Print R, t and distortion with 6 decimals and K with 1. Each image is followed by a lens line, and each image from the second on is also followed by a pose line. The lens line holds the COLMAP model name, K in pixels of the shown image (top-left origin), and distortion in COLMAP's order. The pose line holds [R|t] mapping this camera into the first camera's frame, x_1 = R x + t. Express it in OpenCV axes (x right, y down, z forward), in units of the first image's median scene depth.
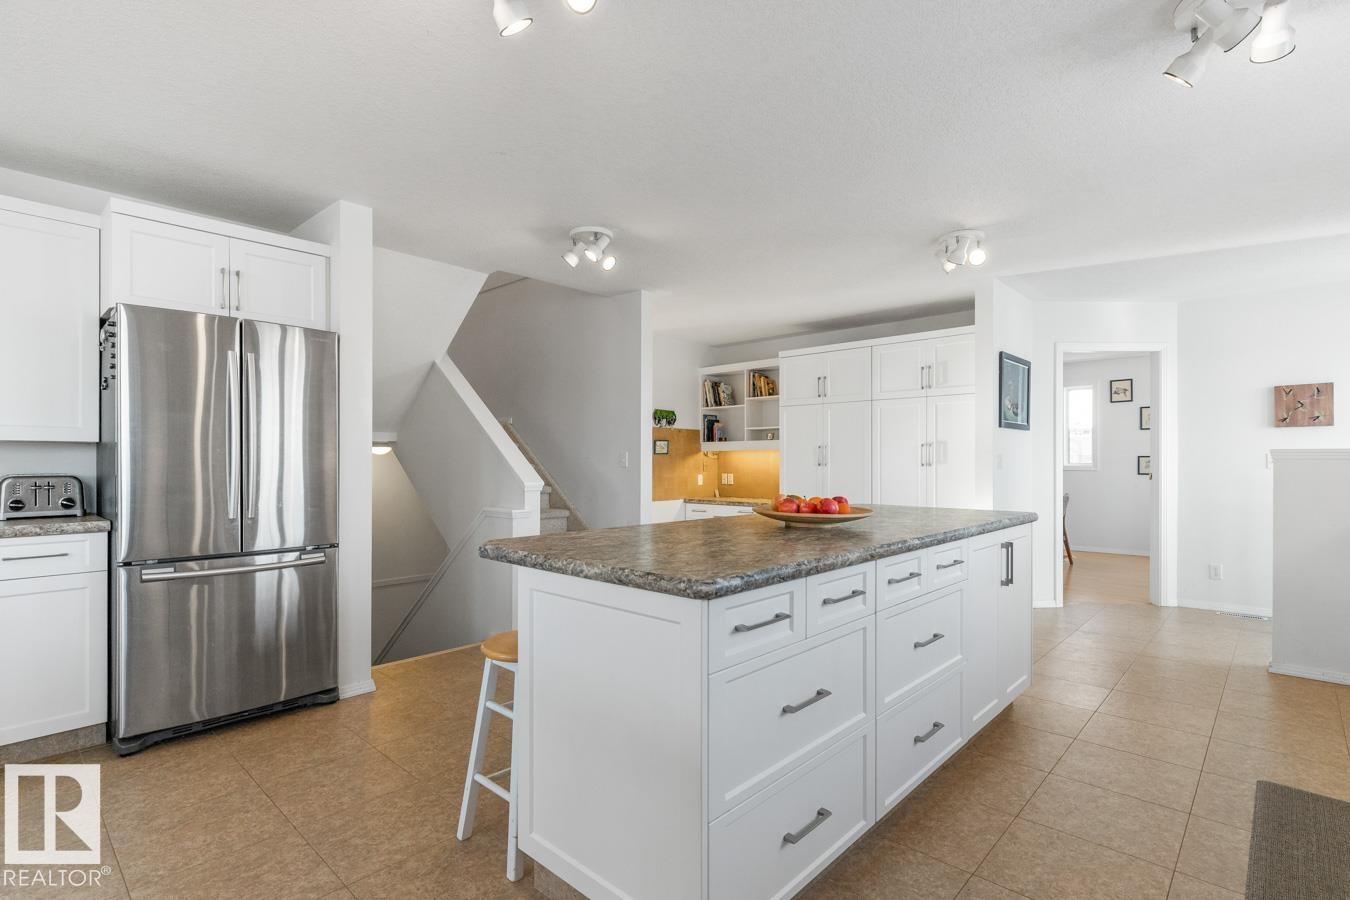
lens RADIAL K [[648.0, 0, 676.7], [0, 648.0, 458.8], [0, 0, 1]] dist [0.006707, 0.001017]
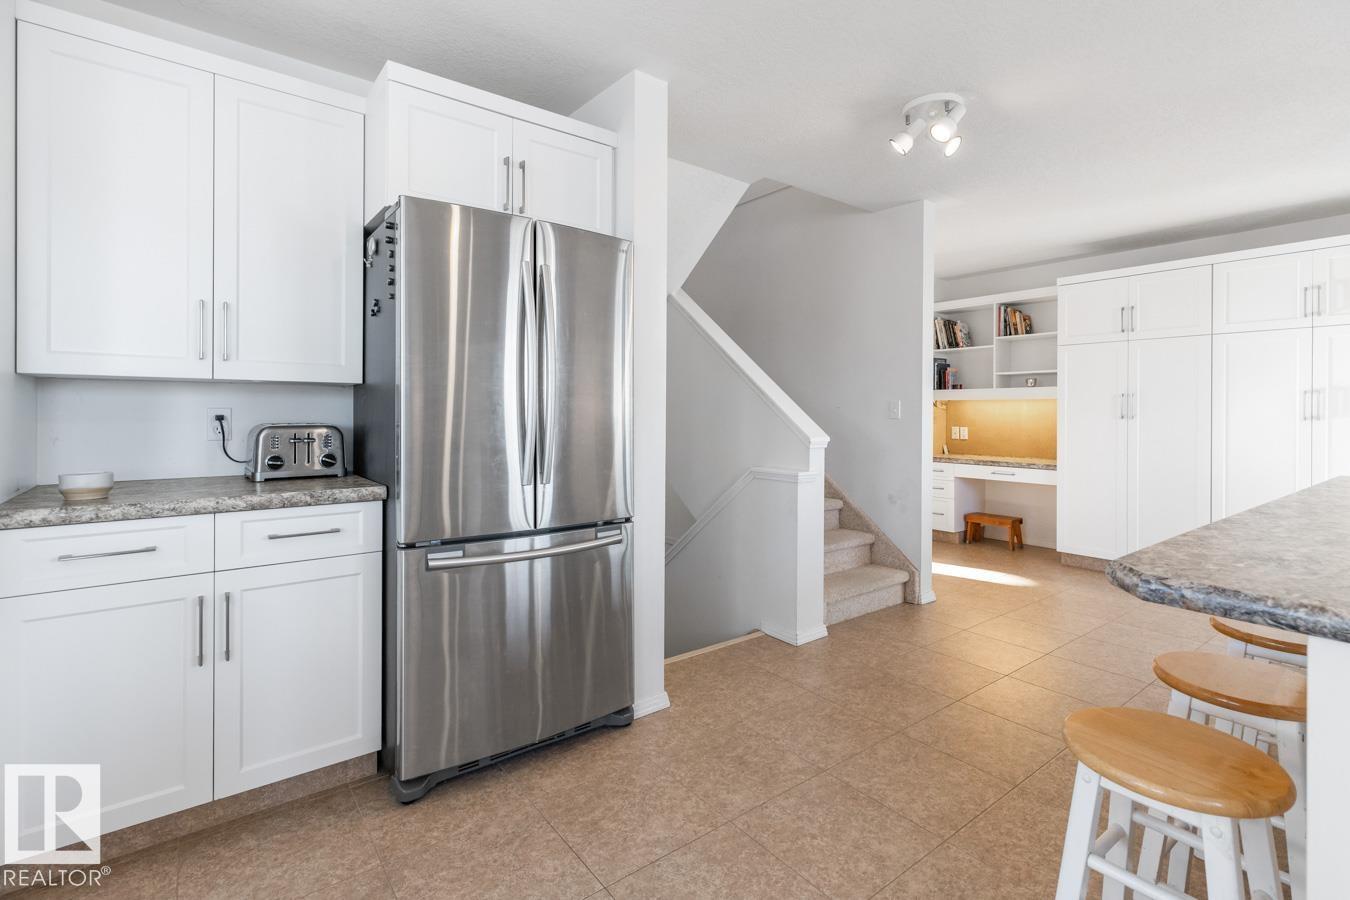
lens RADIAL K [[648.0, 0, 700.6], [0, 648.0, 410.6], [0, 0, 1]] dist [0.006707, 0.001017]
pose [[0.988034, 0.005223, -0.154151, -0.301920], [-0.004916, 0.999985, 0.002373, 0.002761], [0.154161, -0.001587, 0.988044, 0.238743]]
